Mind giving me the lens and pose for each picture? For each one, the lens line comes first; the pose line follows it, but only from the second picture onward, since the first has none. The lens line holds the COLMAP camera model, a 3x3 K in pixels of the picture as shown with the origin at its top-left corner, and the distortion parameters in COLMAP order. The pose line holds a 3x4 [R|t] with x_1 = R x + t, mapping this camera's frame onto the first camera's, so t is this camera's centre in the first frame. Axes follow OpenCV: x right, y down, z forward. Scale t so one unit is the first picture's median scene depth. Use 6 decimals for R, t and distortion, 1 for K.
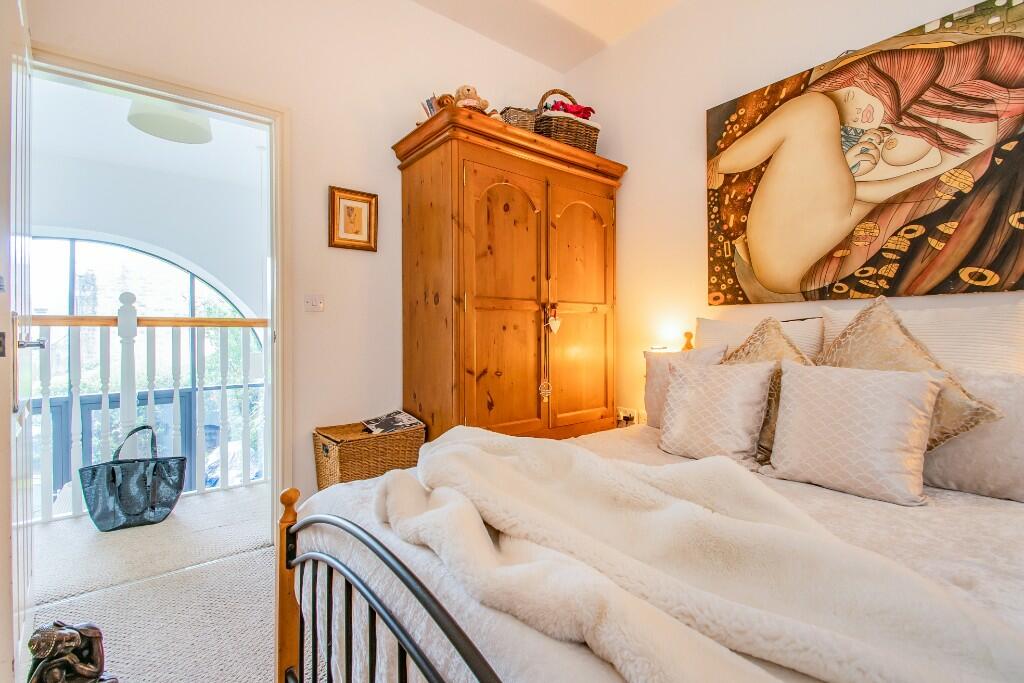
lens RADIAL K [[458.7, 0, 510.6], [0, 458.7, 337.0], [0, 0, 1]] dist [0.008841, -0.013187]
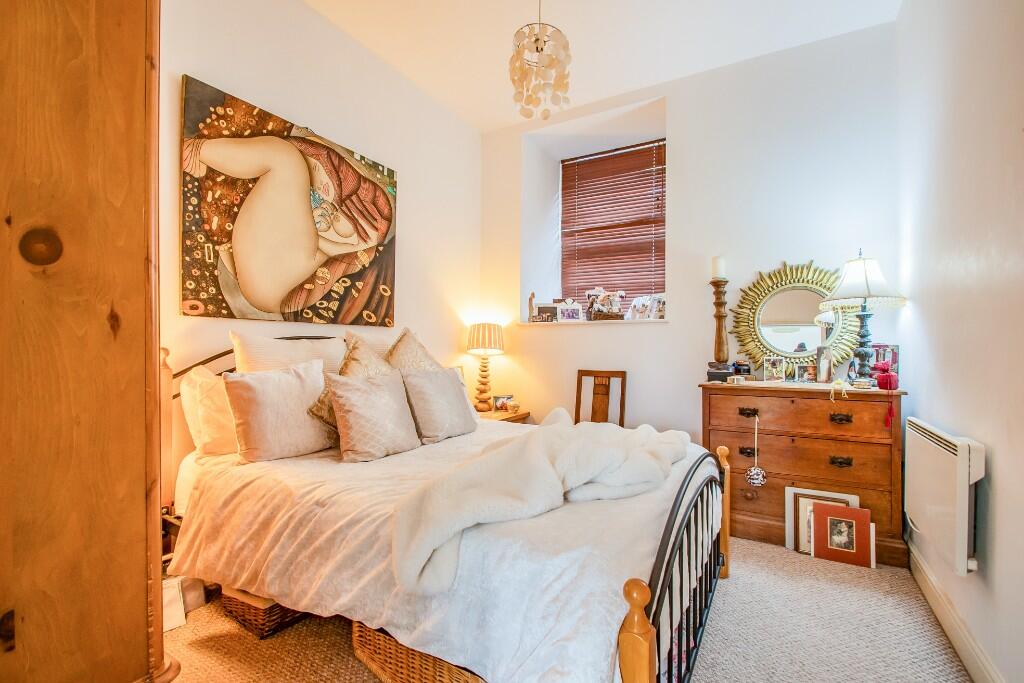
lens RADIAL K [[458.7, 0, 511.7], [0, 458.7, 346.4], [0, 0, 1]] dist [0.008841, -0.013187]
pose [[-0.377101, 0.001590, 0.926171, -0.659069], [0.004536, 0.999990, 0.000130, -0.013707], [-0.926161, 0.004251, -0.377104, 0.948382]]
